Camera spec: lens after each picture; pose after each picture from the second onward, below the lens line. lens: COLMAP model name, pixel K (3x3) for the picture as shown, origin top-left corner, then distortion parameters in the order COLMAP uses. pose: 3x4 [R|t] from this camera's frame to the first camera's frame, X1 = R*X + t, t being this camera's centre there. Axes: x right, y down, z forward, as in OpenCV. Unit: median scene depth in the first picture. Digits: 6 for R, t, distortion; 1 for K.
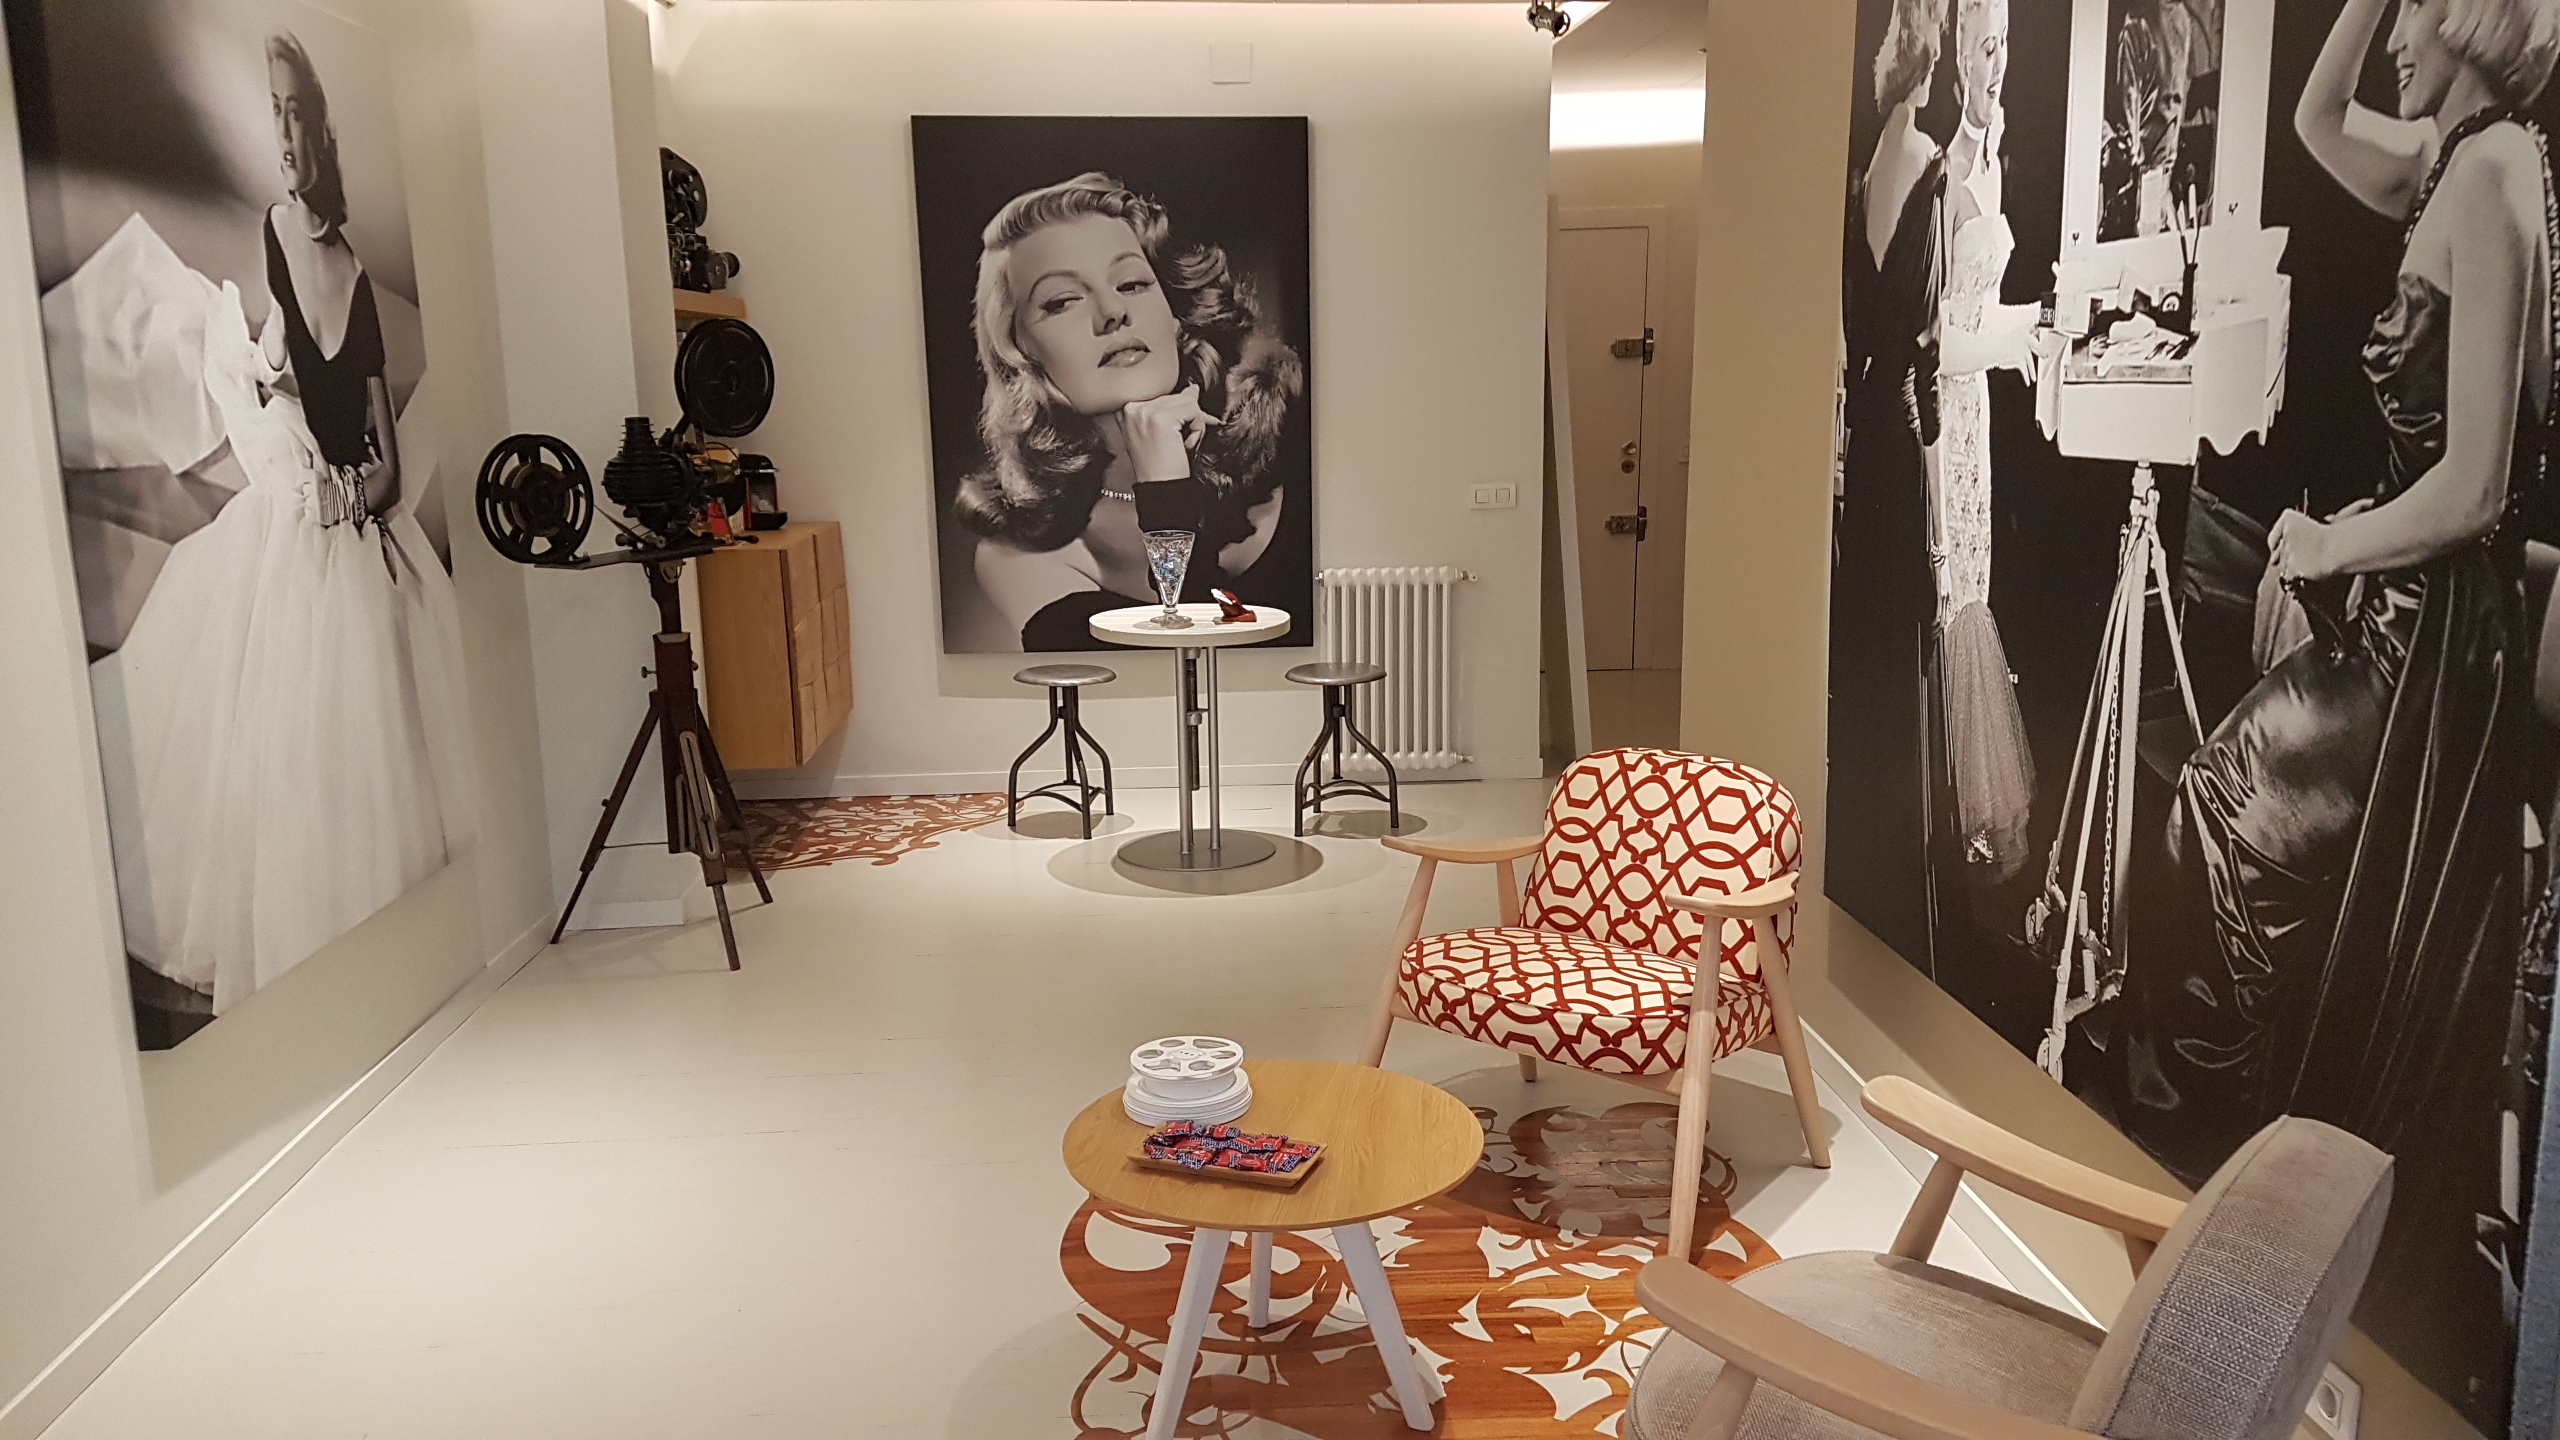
lens RADIAL K [[2004.4, 0, 1280.0], [0, 2004.4, 720.0], [0, 0, 1]] dist [0.176352, -0.258169]
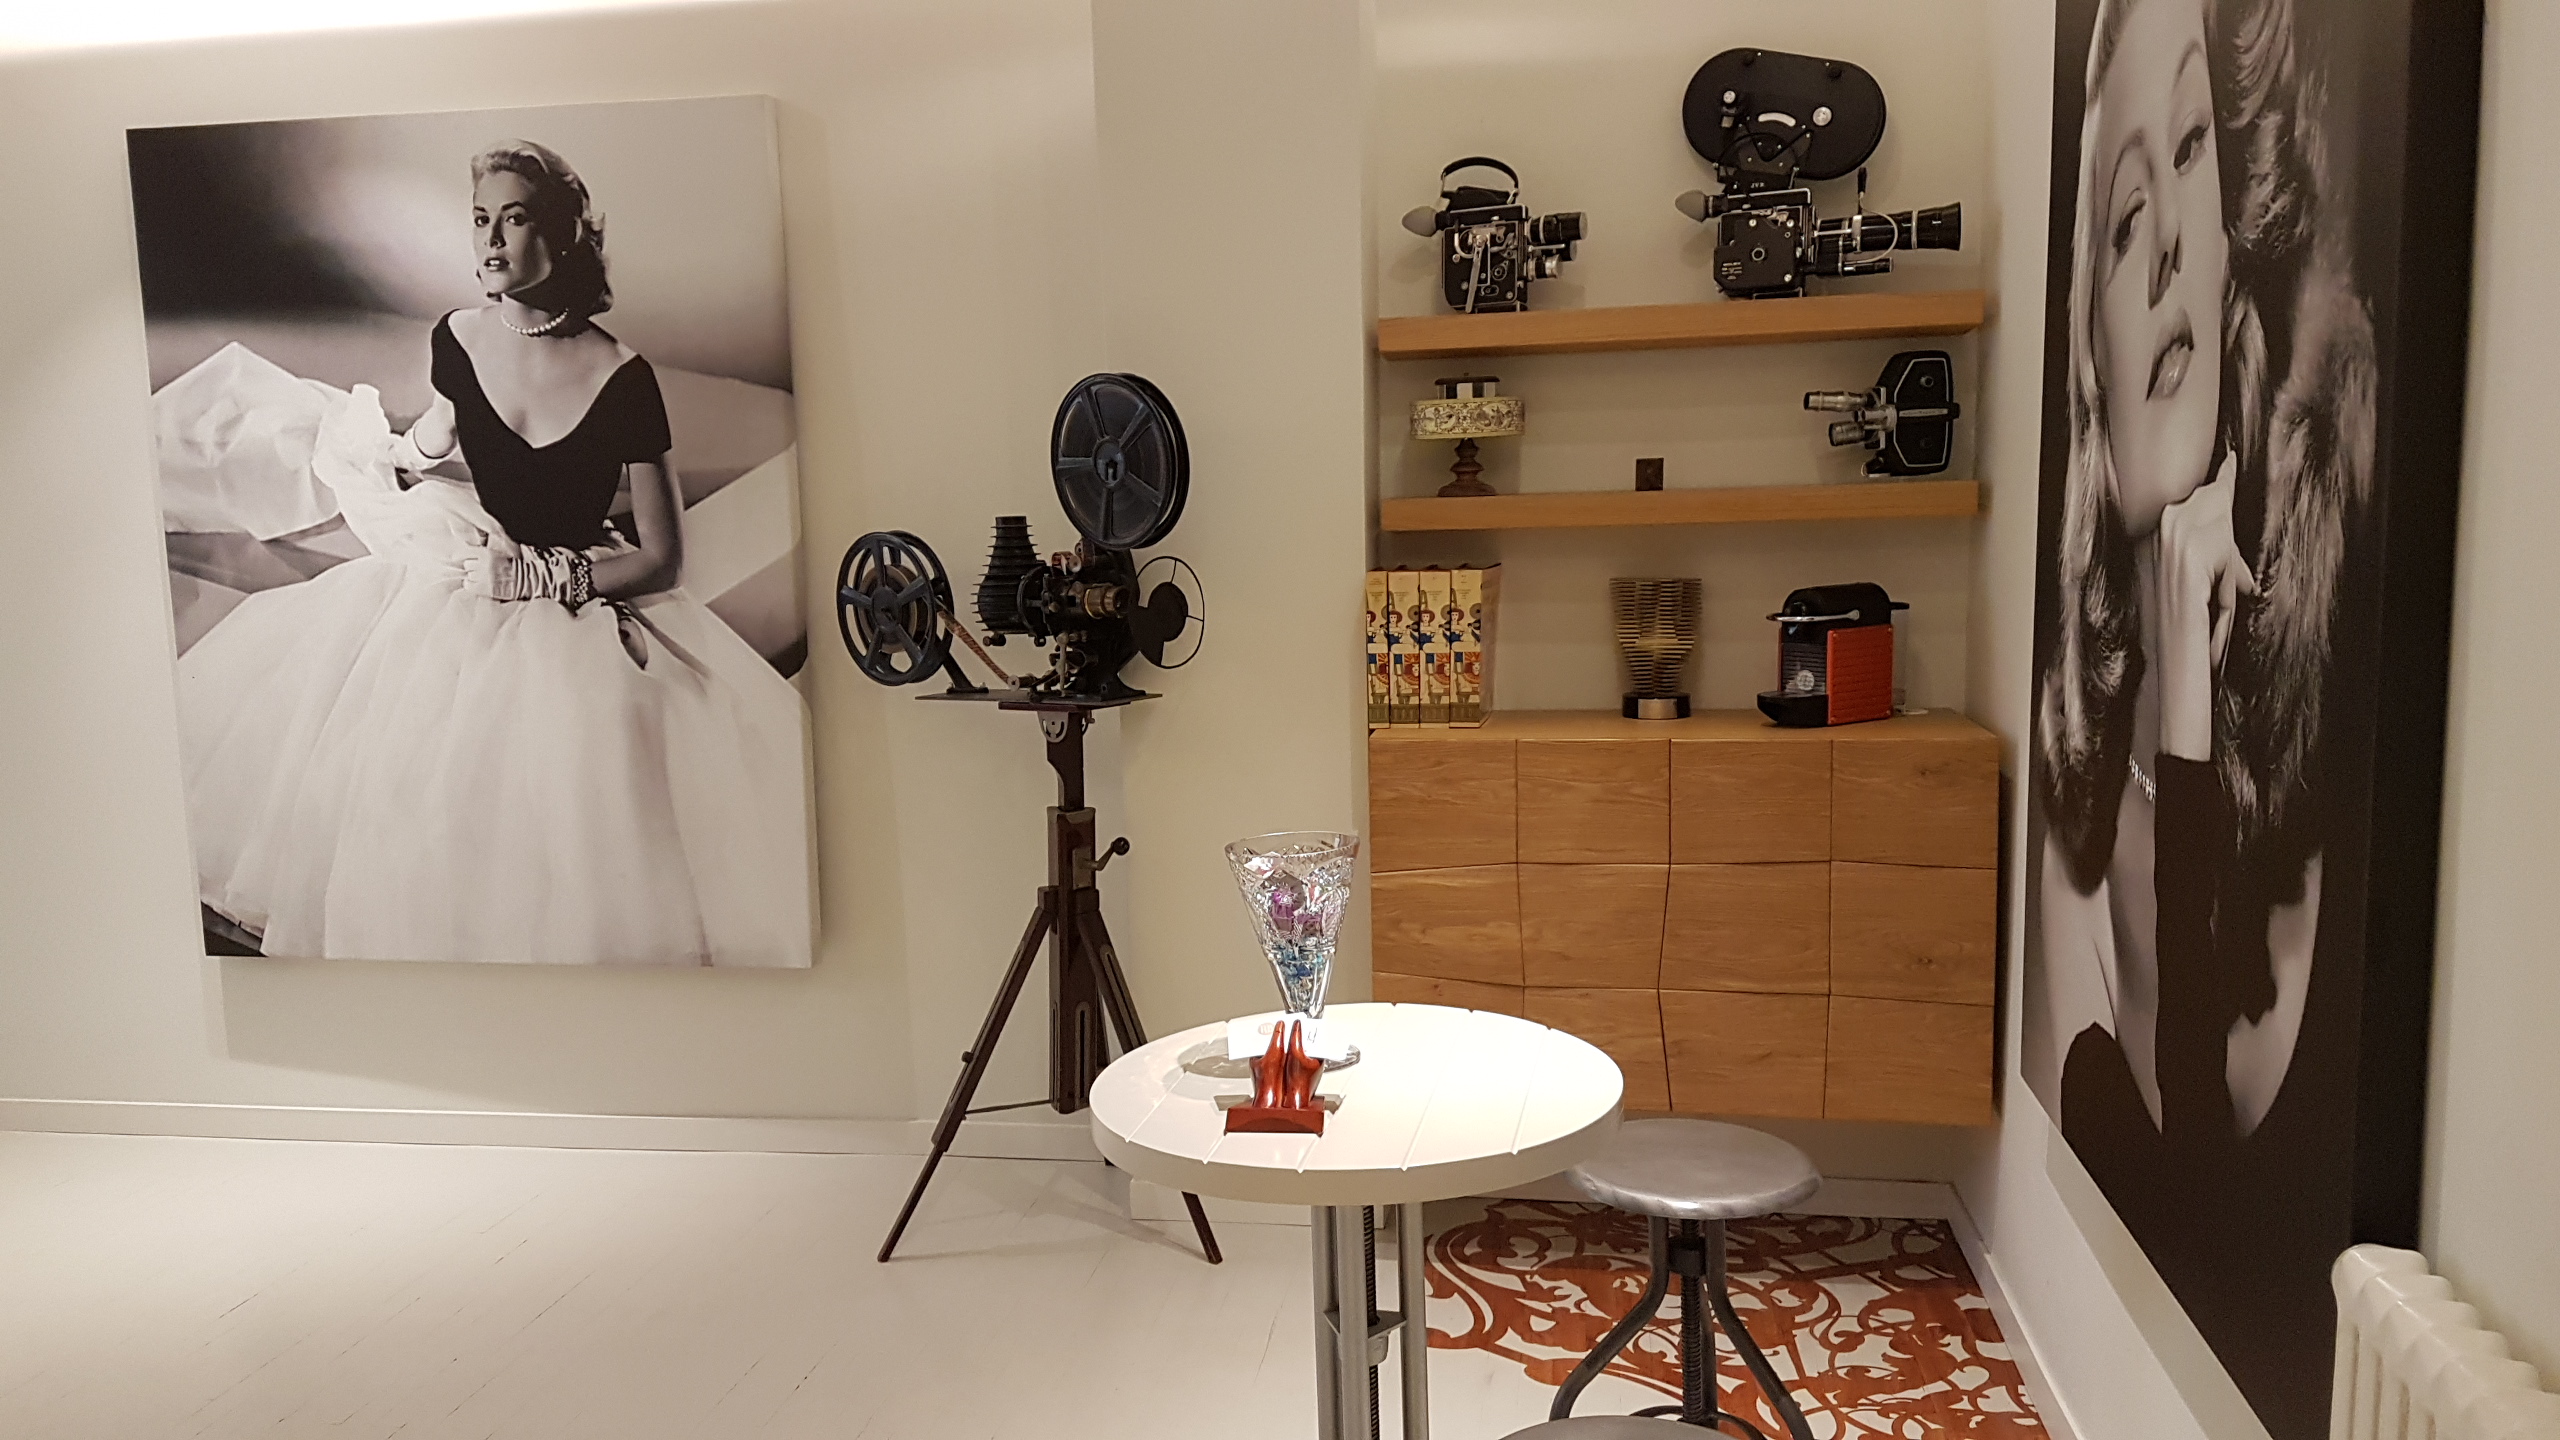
lens RADIAL K [[1964.9, 0, 1251.0], [0, 1964.9, 754.4], [0, 0, 1]] dist [0.257799, -0.496126]
pose [[-0.237237, 0.151038, -0.959639, 0.281138], [-0.147067, 0.970870, 0.189163, -0.161050], [0.960255, 0.186007, -0.208114, 0.946301]]
